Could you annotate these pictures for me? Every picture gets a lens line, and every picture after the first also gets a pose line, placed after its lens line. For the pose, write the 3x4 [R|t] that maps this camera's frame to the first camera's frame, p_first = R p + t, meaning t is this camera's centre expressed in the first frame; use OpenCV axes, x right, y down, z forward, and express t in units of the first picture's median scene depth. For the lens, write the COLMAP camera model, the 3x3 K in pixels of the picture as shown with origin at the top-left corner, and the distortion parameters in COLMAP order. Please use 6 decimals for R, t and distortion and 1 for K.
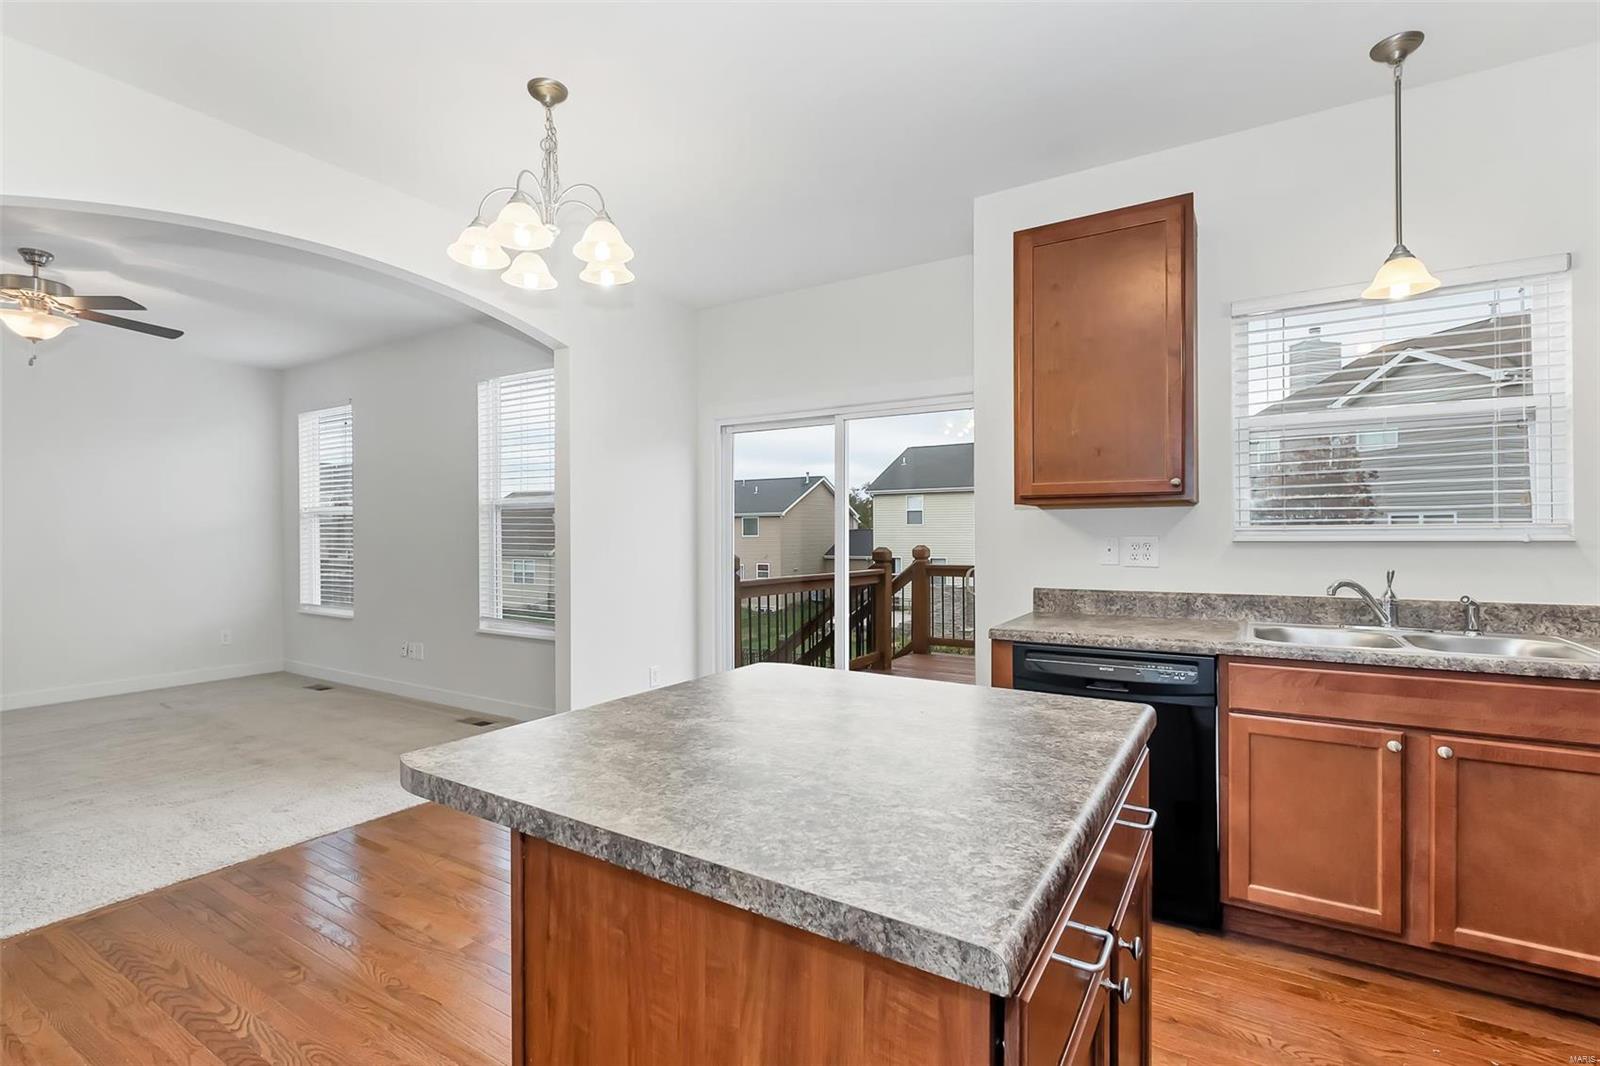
lens RADIAL K [[728.4, 0, 795.4], [0, 728.4, 527.8], [0, 0, 1]] dist [-0.005955, 0.000851]
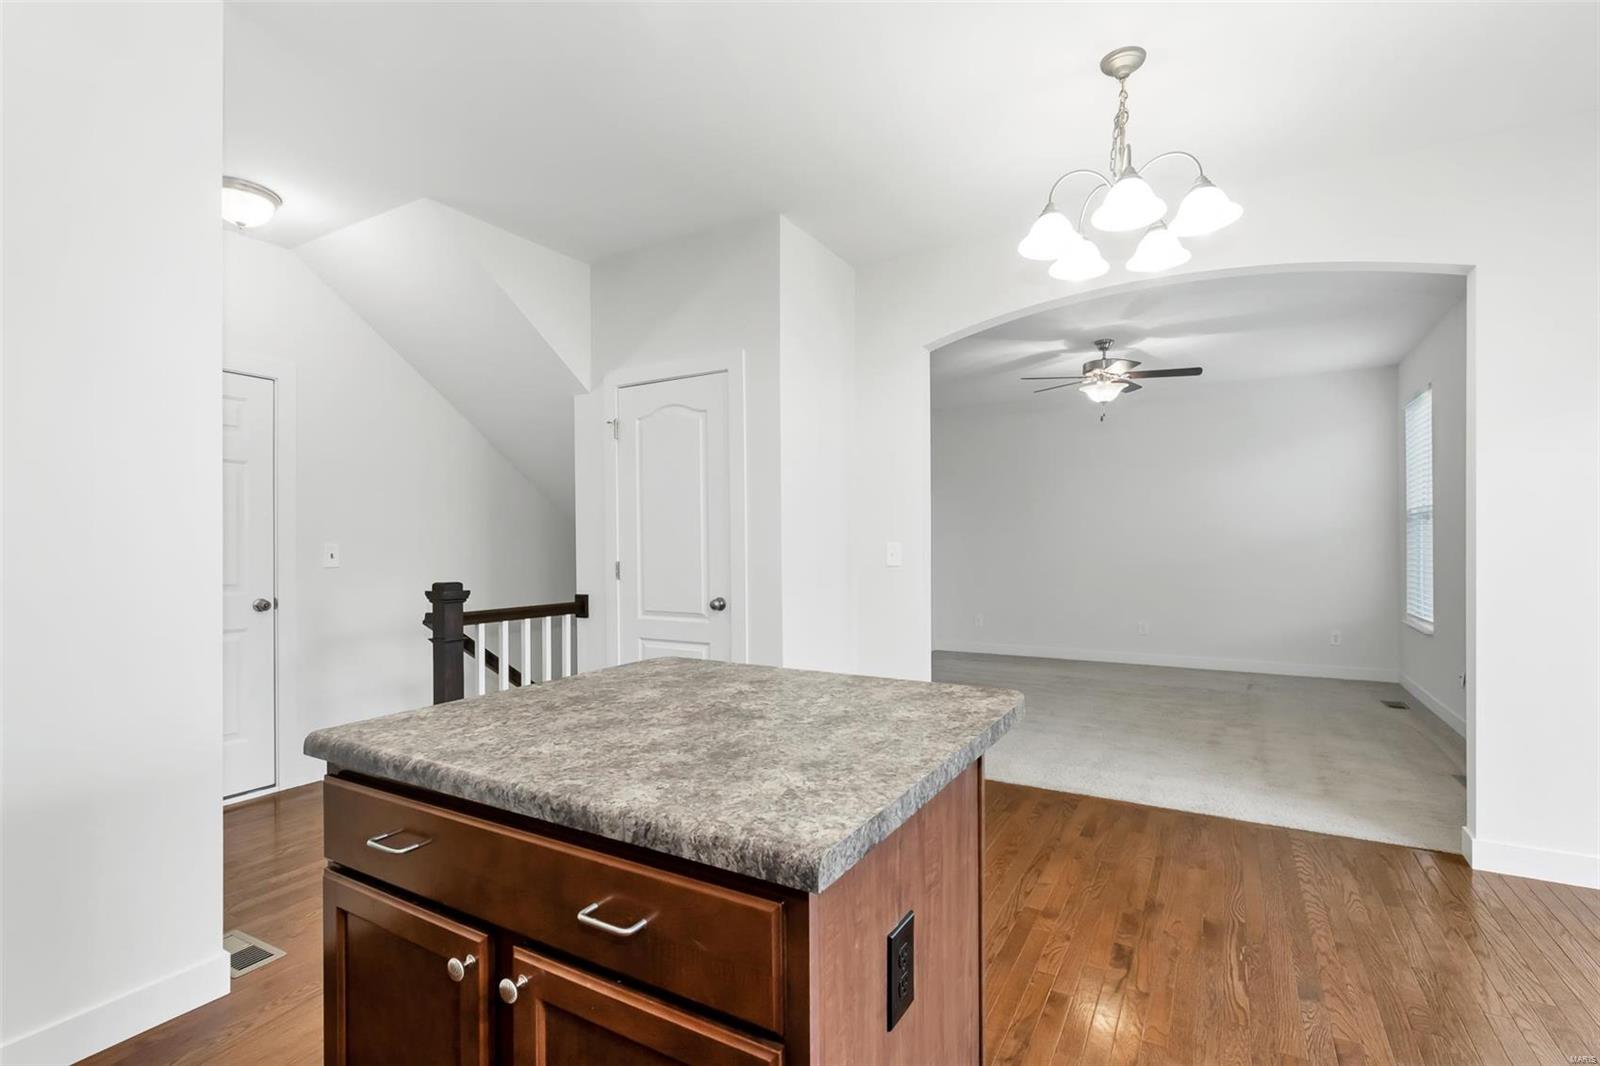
lens RADIAL K [[728.4, 0, 804.1], [0, 728.4, 544.6], [0, 0, 1]] dist [-0.005955, 0.000851]
pose [[0.041795, 0.003716, -0.999119, 0.793530], [0.012407, 0.999914, 0.004238, 0.015511], [0.999049, -0.012573, 0.041745, 0.763742]]
